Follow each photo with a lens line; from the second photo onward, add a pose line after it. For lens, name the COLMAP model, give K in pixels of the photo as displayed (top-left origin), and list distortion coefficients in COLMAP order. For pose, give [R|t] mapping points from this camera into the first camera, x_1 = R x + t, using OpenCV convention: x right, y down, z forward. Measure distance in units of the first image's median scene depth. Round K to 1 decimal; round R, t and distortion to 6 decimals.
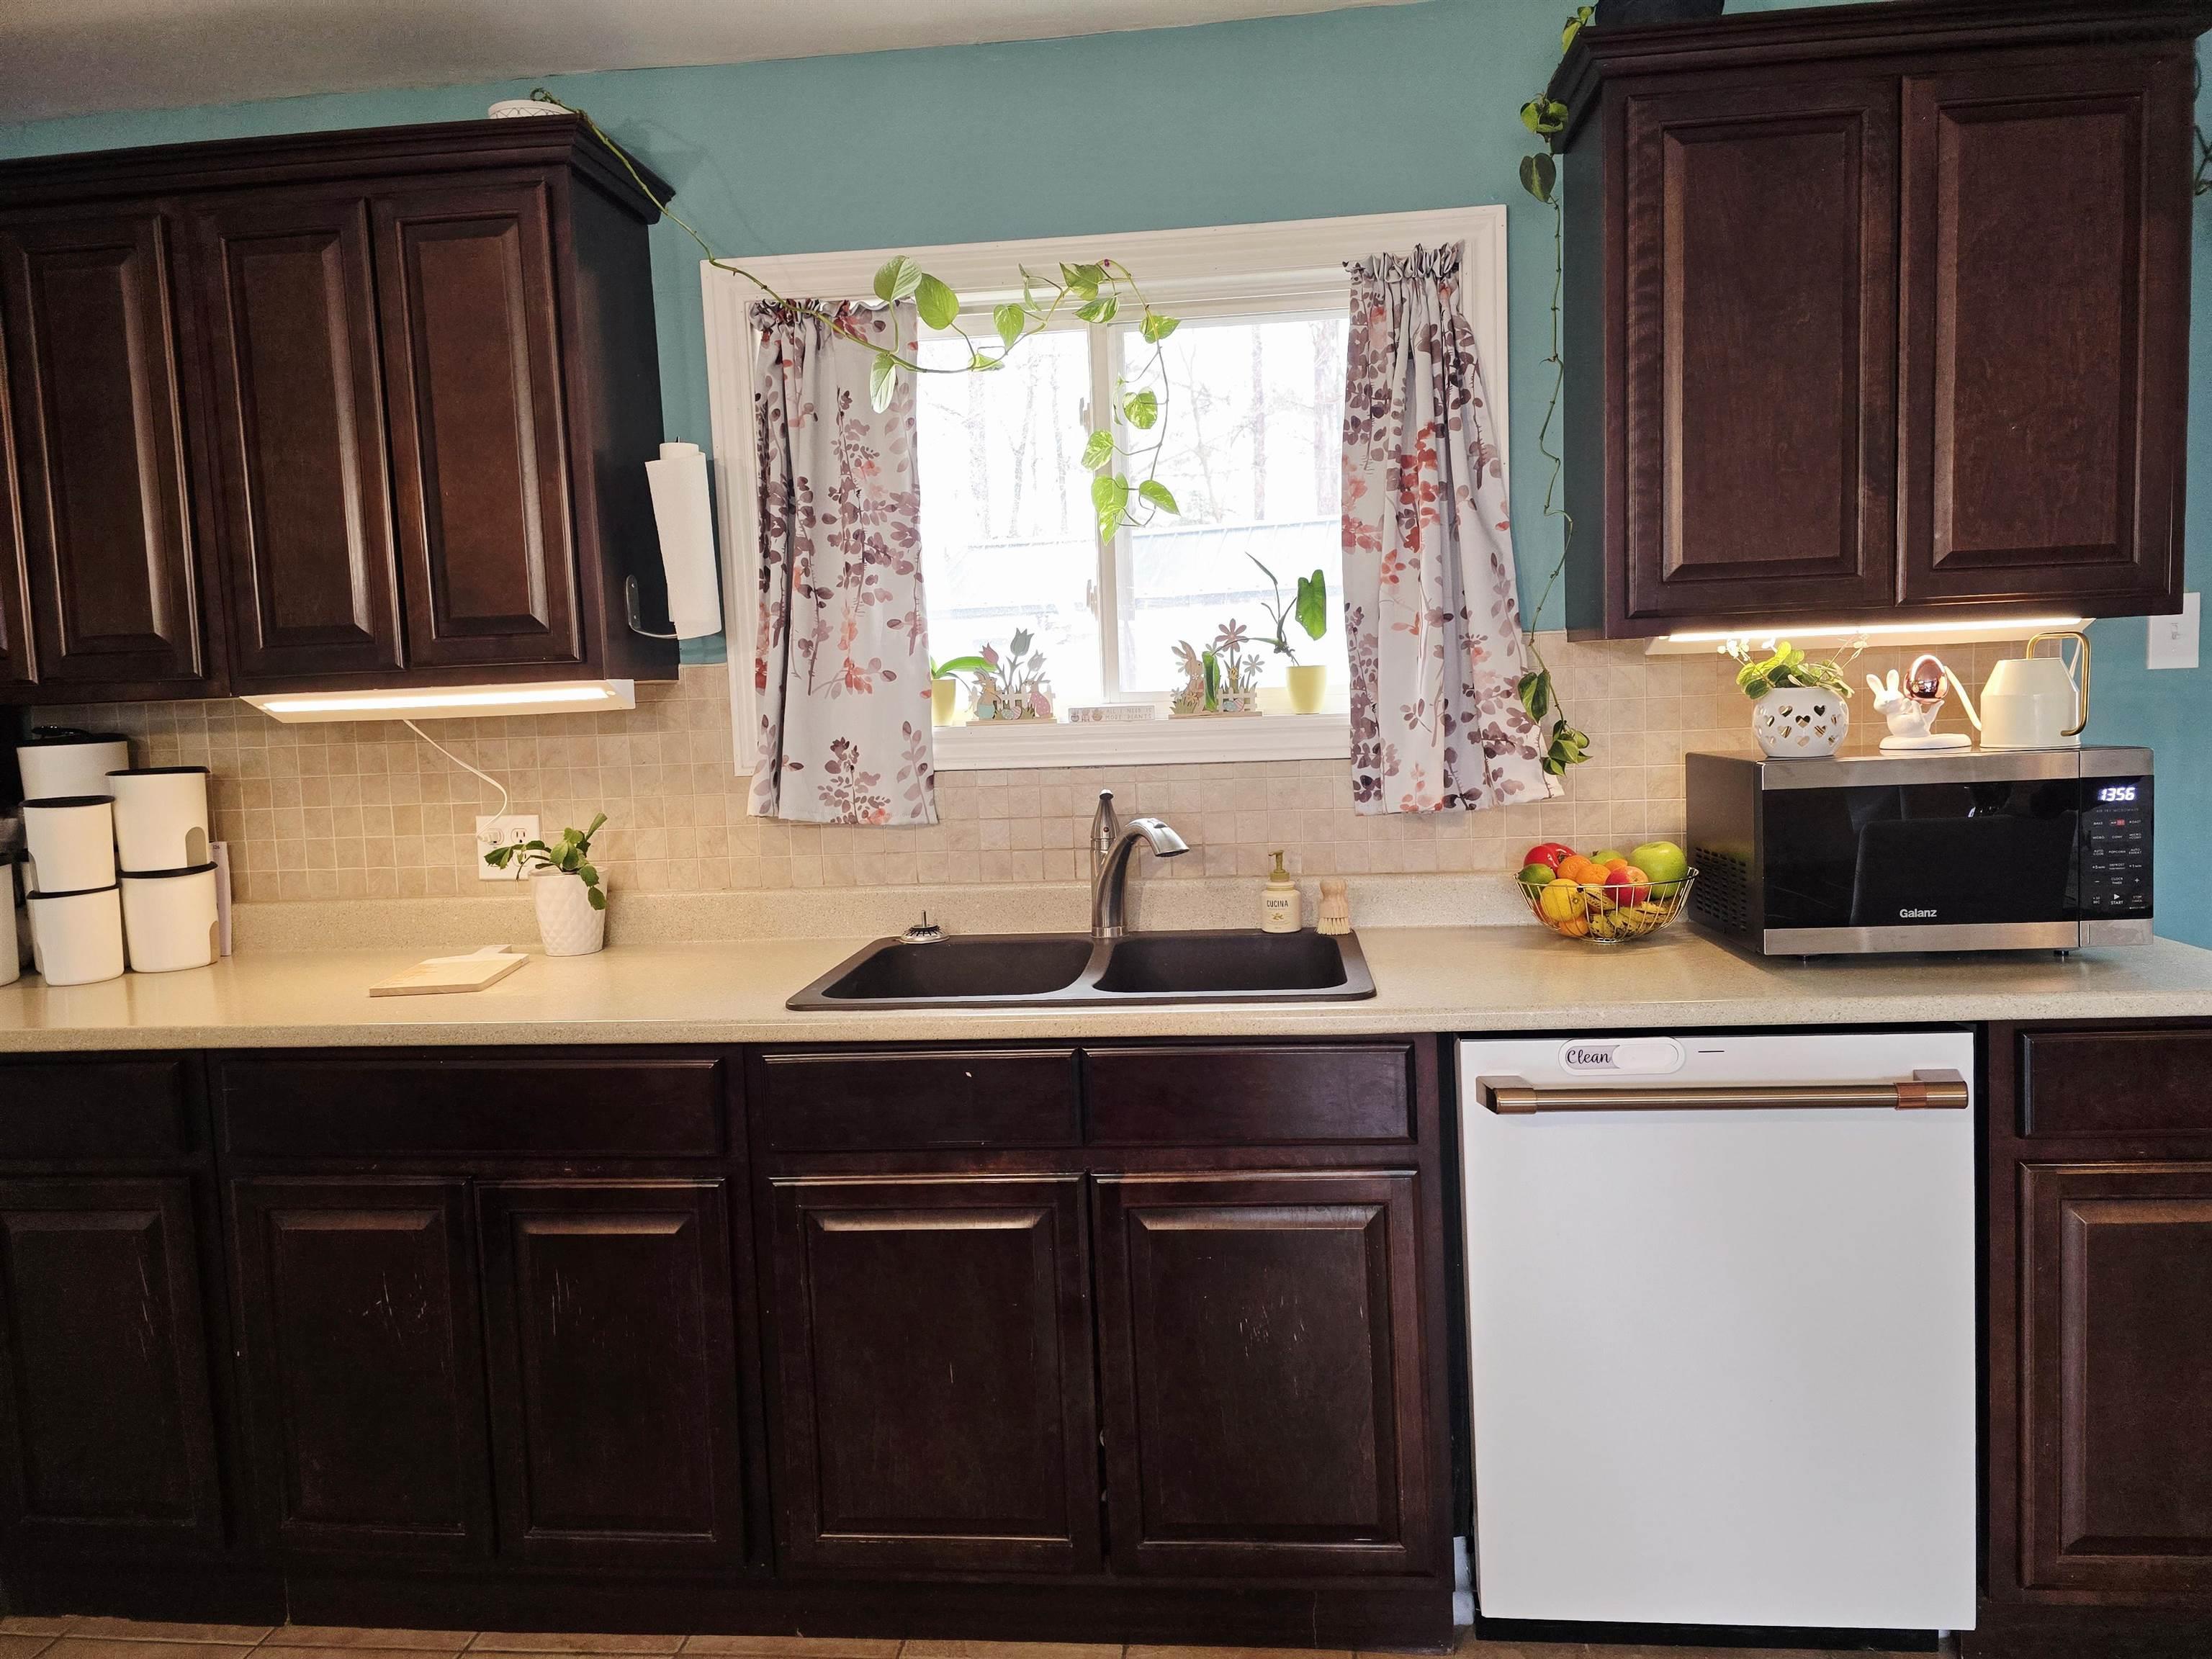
lens RADIAL K [[1442.7, 0, 1110.7], [0, 1442.7, 818.8], [0, 0, 1]] dist [0.063551, -0.047660]
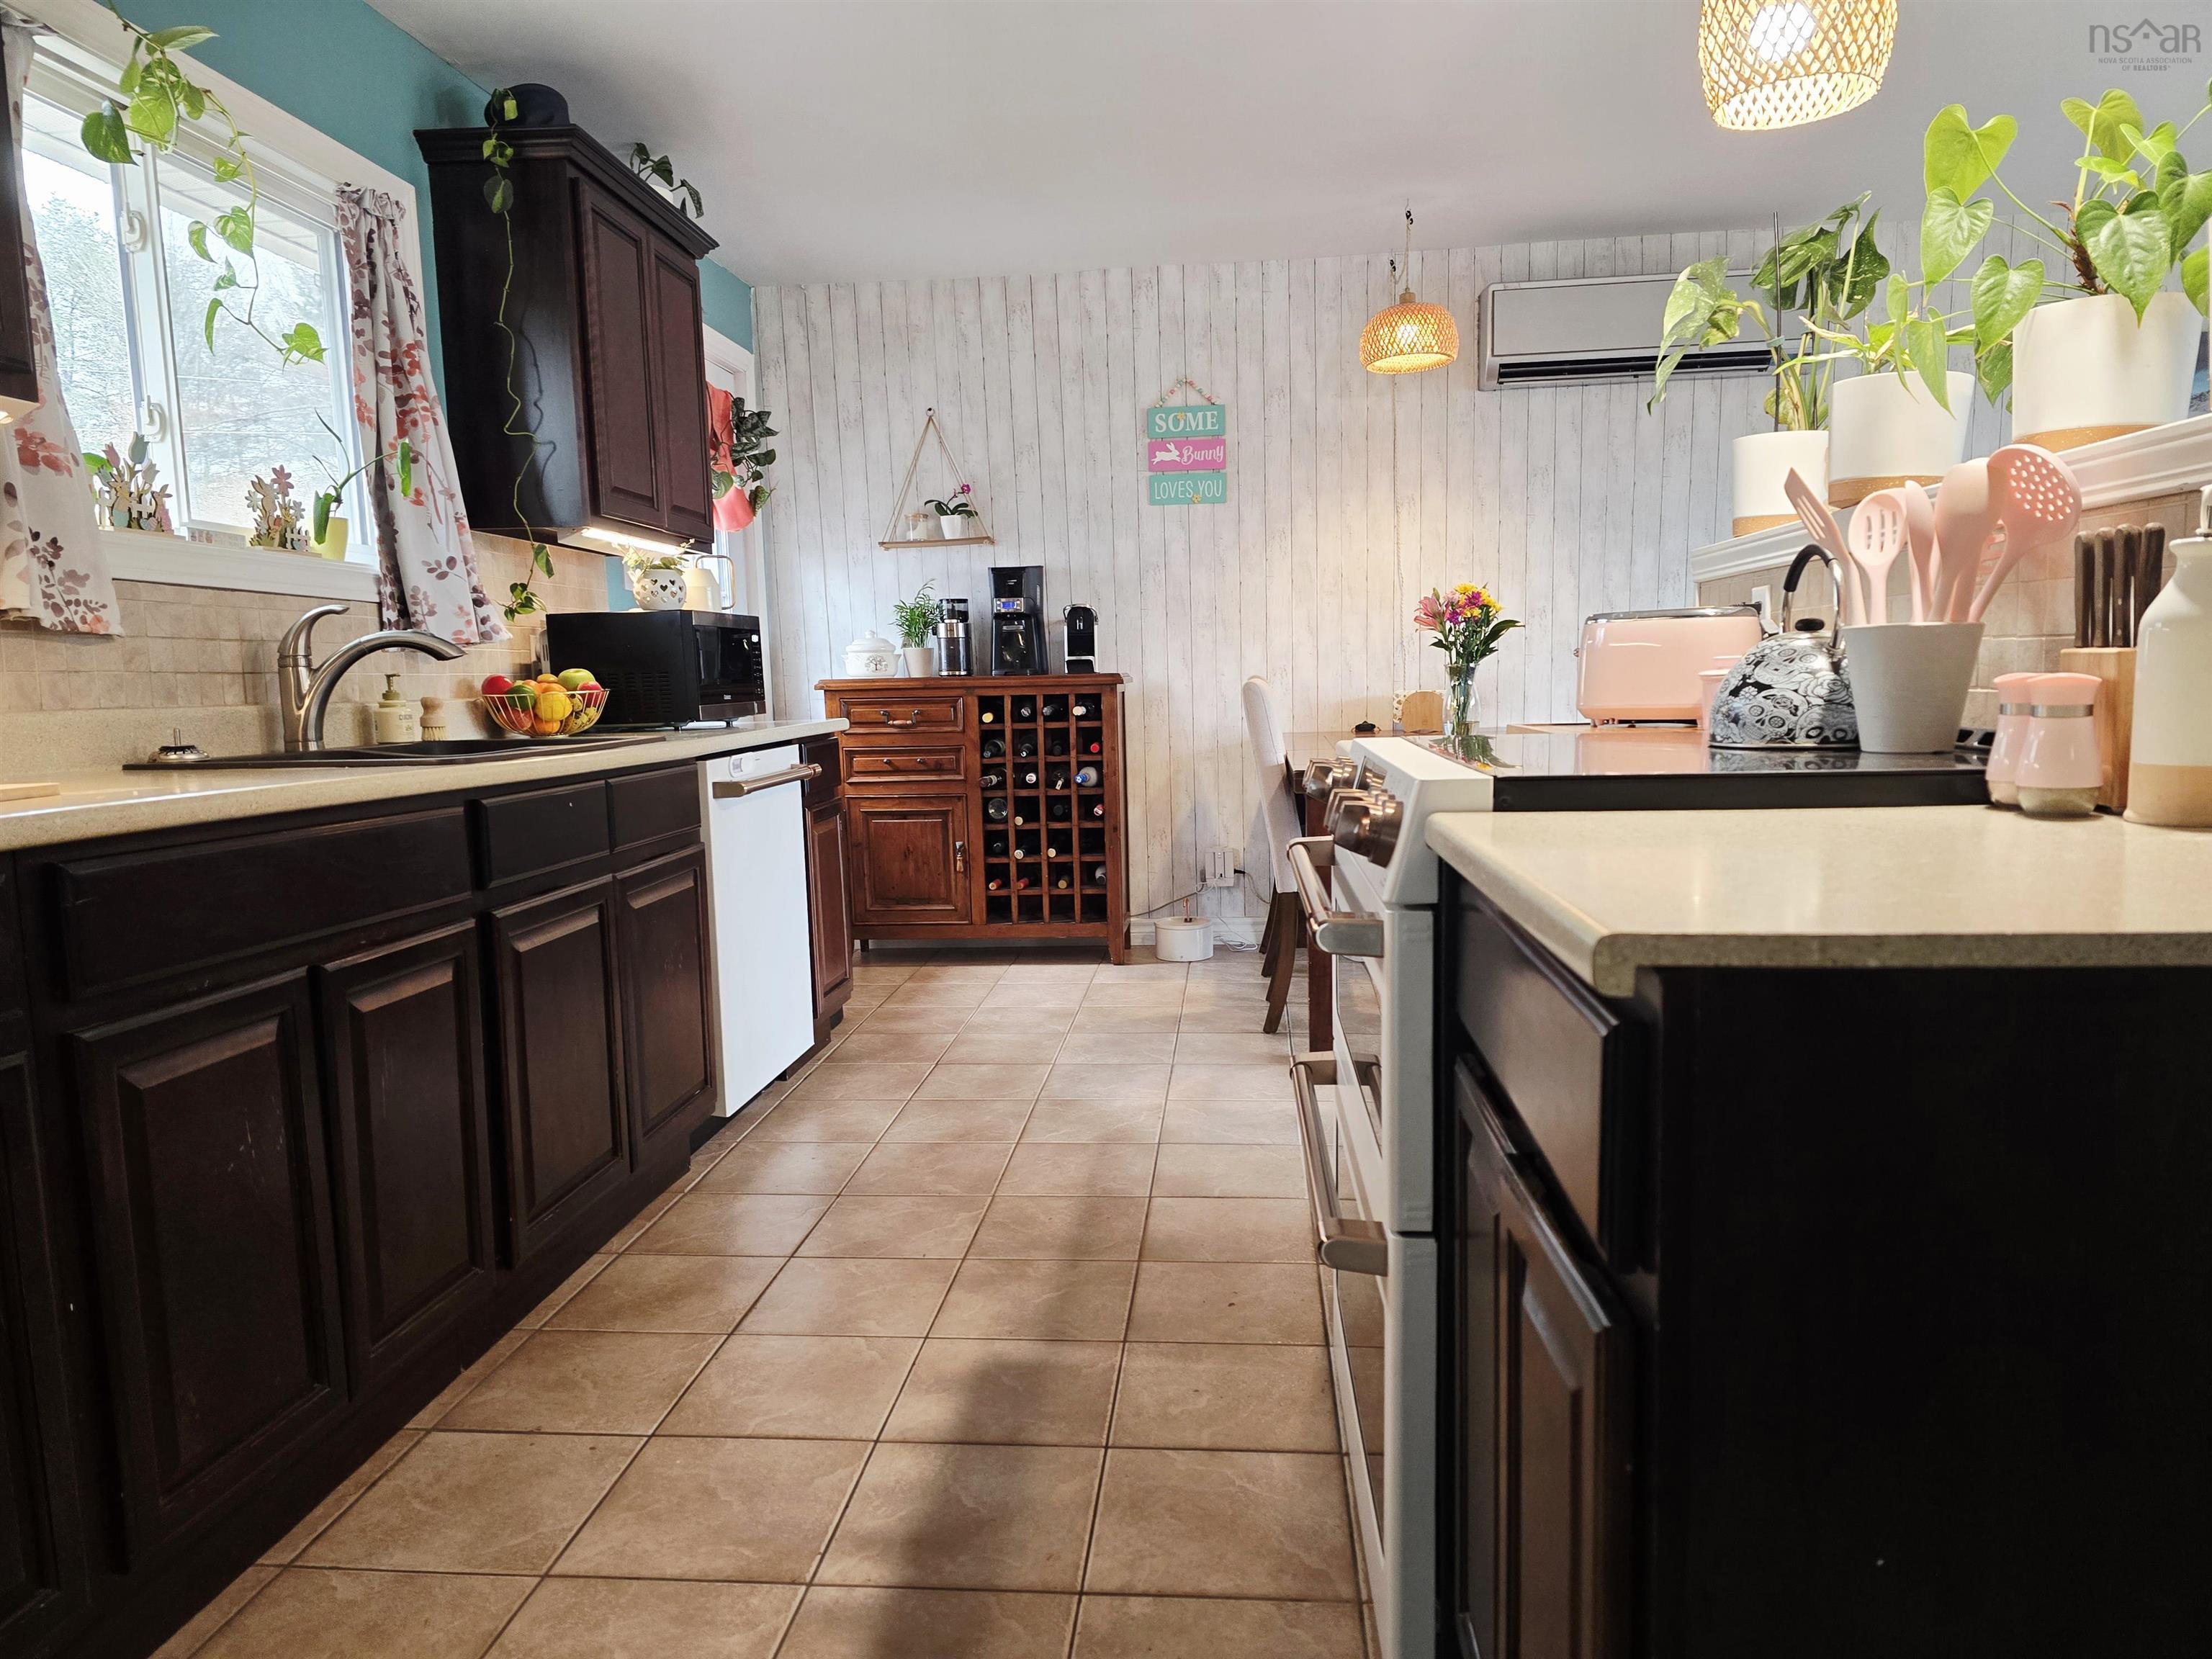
lens RADIAL K [[1442.7, 0, 1100.4], [0, 1442.7, 827.0], [0, 0, 1]] dist [0.063551, -0.047660]
pose [[0.007304, -0.069474, 0.997557, -1.034164], [0.111512, 0.991418, 0.068230, 0.124718], [-0.993736, 0.110741, 0.014989, 0.408101]]
